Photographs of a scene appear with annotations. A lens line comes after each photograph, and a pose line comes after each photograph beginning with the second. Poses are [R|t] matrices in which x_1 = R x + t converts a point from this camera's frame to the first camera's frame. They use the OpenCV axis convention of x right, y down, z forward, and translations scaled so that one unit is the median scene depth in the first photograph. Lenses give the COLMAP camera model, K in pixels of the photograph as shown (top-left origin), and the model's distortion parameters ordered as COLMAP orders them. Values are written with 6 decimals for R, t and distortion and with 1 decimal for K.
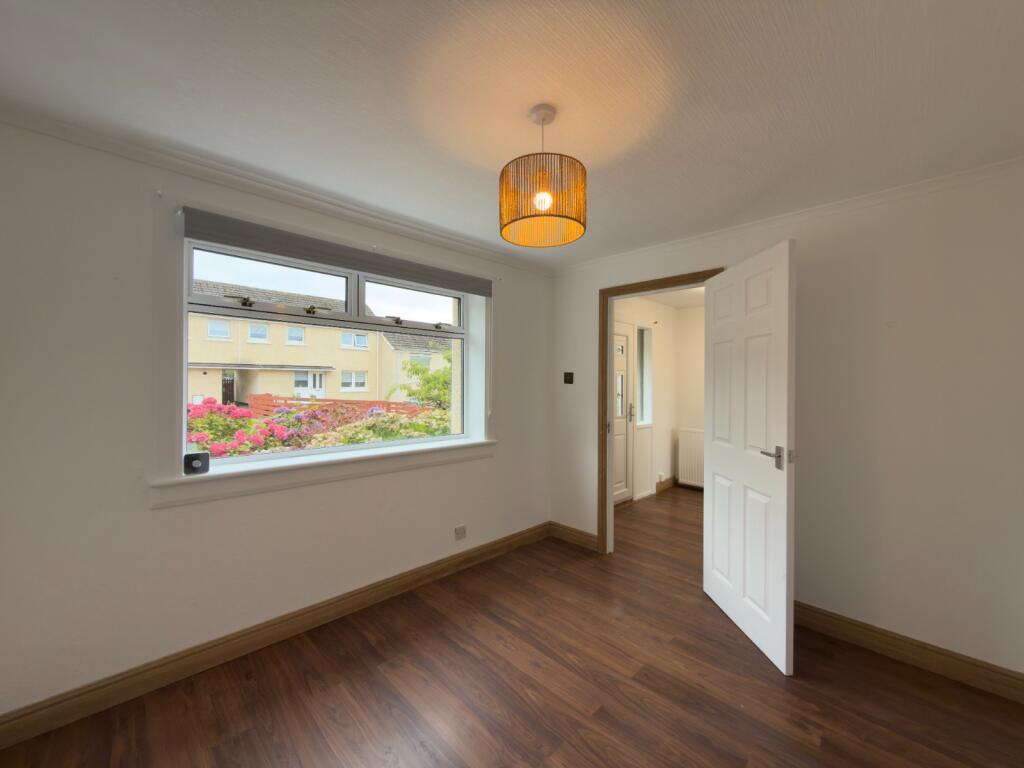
lens RADIAL K [[412.6, 0, 512.0], [0, 412.6, 384.0], [0, 0, 1]] dist [0.000199, 0.000160]
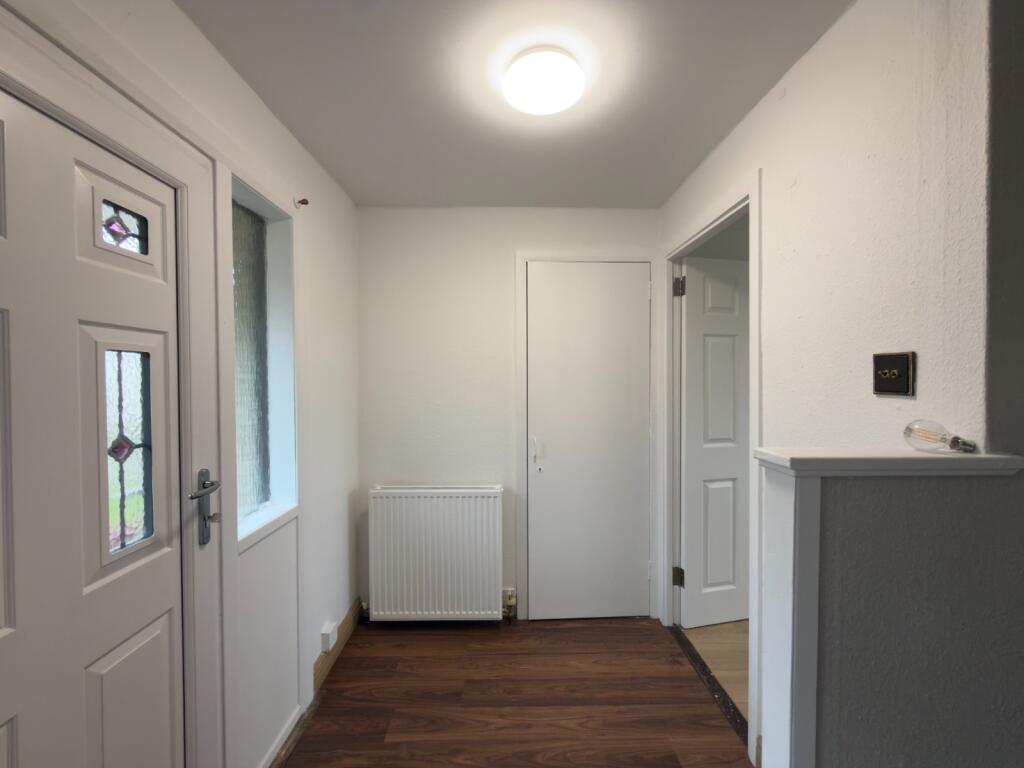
lens RADIAL K [[412.6, 0, 512.0], [0, 412.6, 384.0], [0, 0, 1]] dist [0.000199, 0.000160]
pose [[0.690598, -0.019832, 0.722967, 0.238639], [0.011622, 0.999799, 0.016324, -0.005533], [-0.723146, -0.002871, 0.690690, 0.700436]]
